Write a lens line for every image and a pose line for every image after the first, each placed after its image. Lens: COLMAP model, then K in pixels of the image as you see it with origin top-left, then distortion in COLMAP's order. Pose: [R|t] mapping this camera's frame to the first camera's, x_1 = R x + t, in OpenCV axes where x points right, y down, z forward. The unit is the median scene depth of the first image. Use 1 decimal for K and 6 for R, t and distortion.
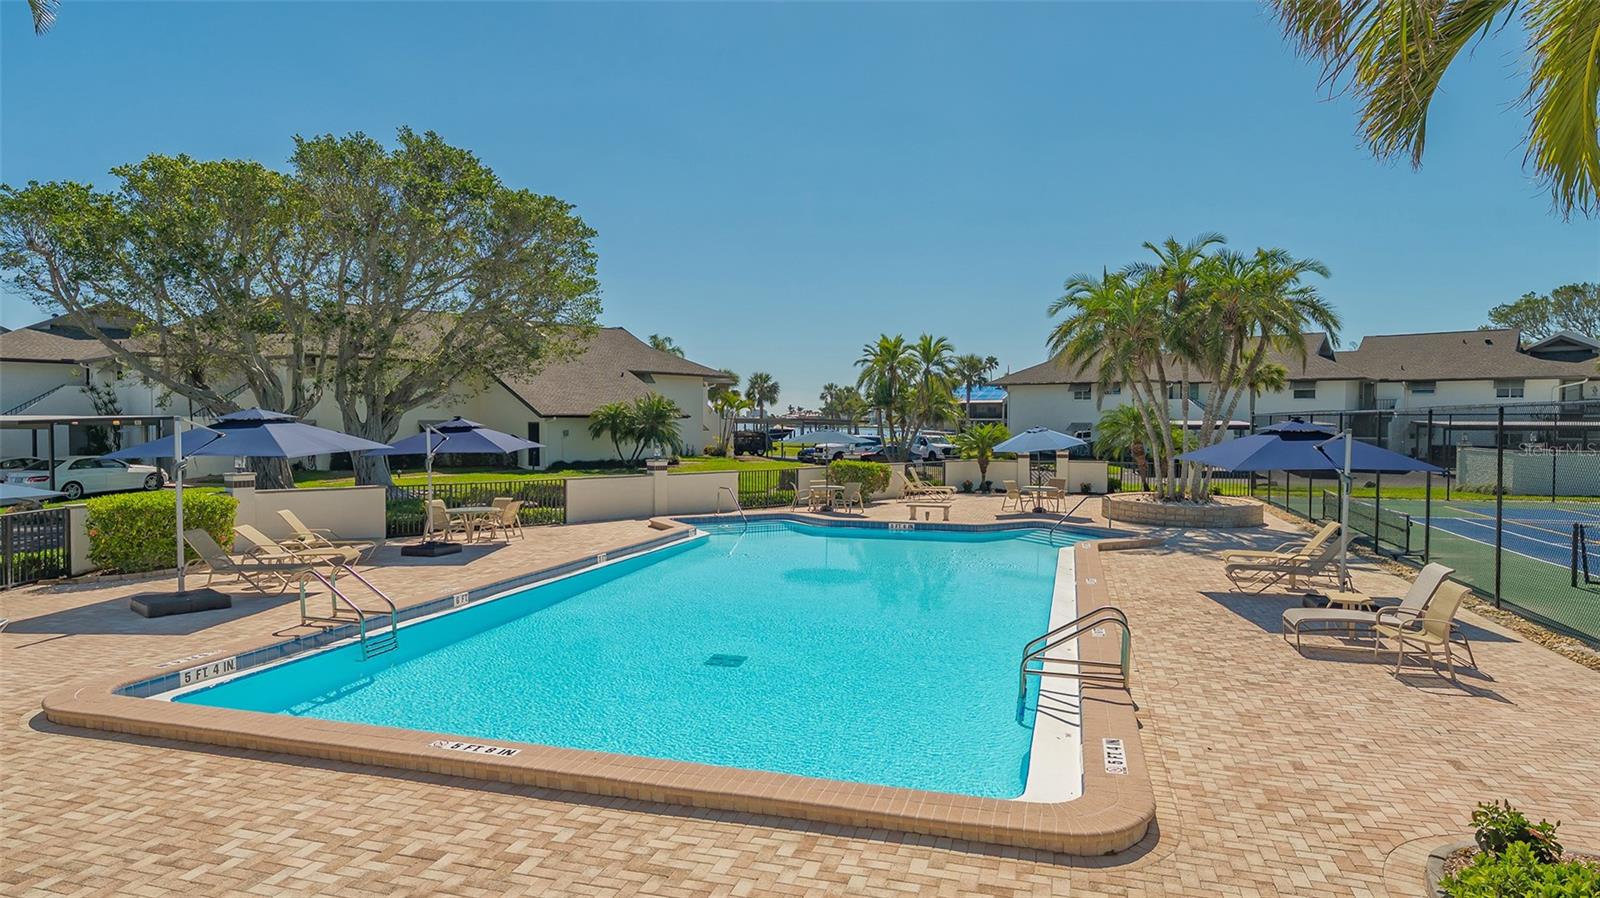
lens RADIAL K [[928.6, 0, 800.0], [0, 928.6, 449.0], [0, 0, 1]] dist [0.002502, -0.000153]
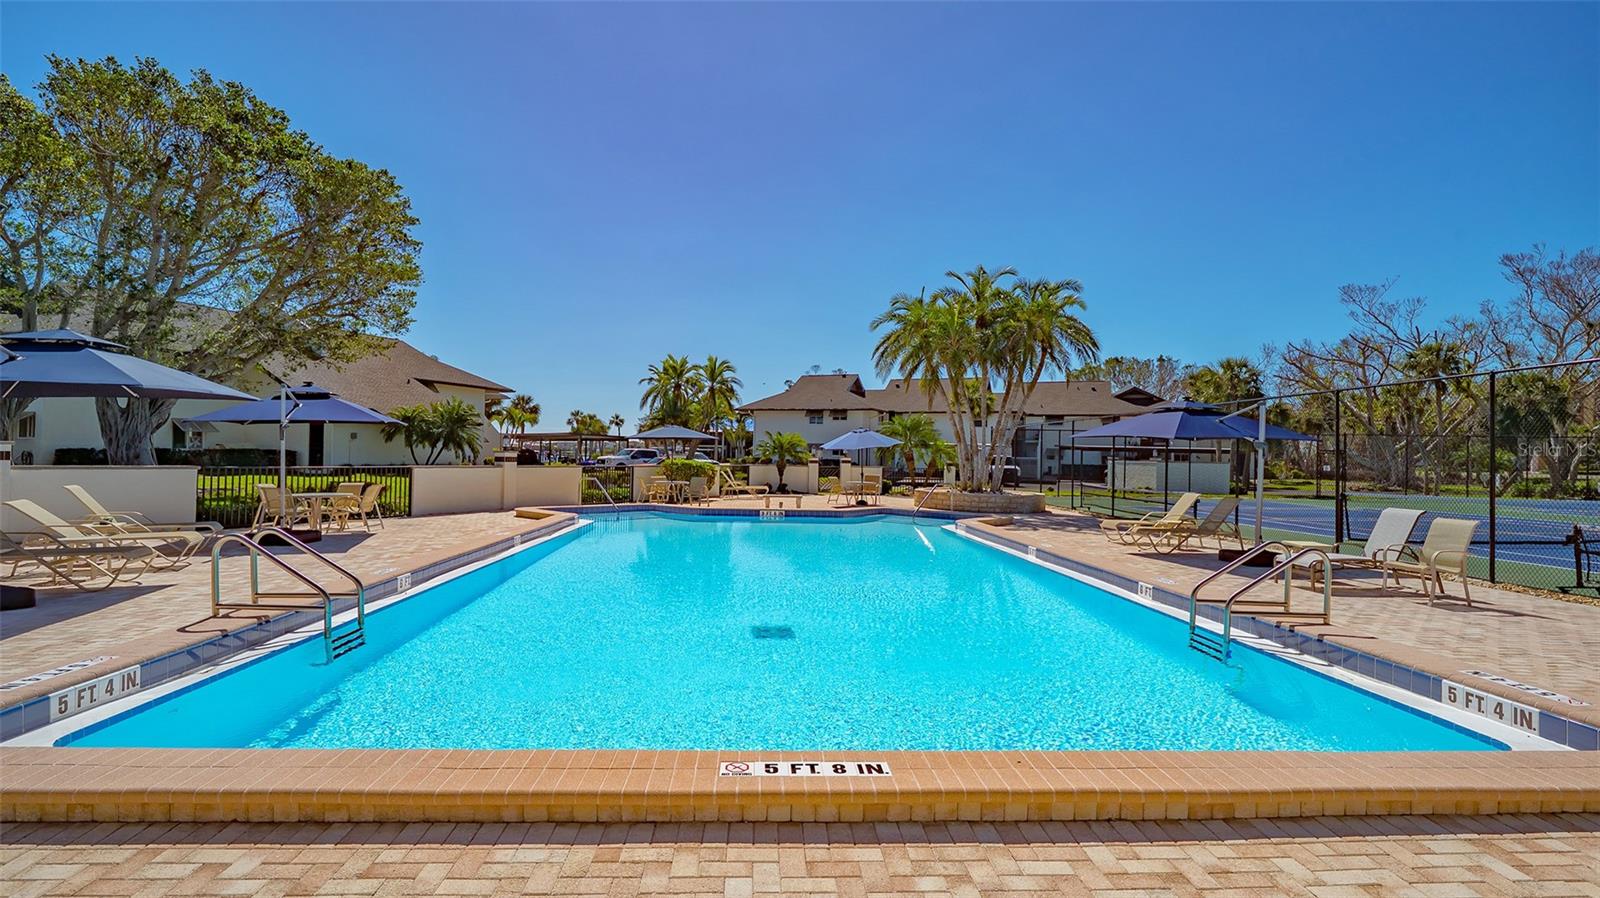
lens RADIAL K [[780.8, 0, 778.7], [0, 780.8, 447.0], [0, 0, 1]] dist [-0.006612, 0.000045]
pose [[0.946481, 0.015695, 0.322378, -0.169551], [-0.002652, 0.999161, -0.040857, 0.045605], [-0.322749, 0.037815, 0.945729, 0.173231]]
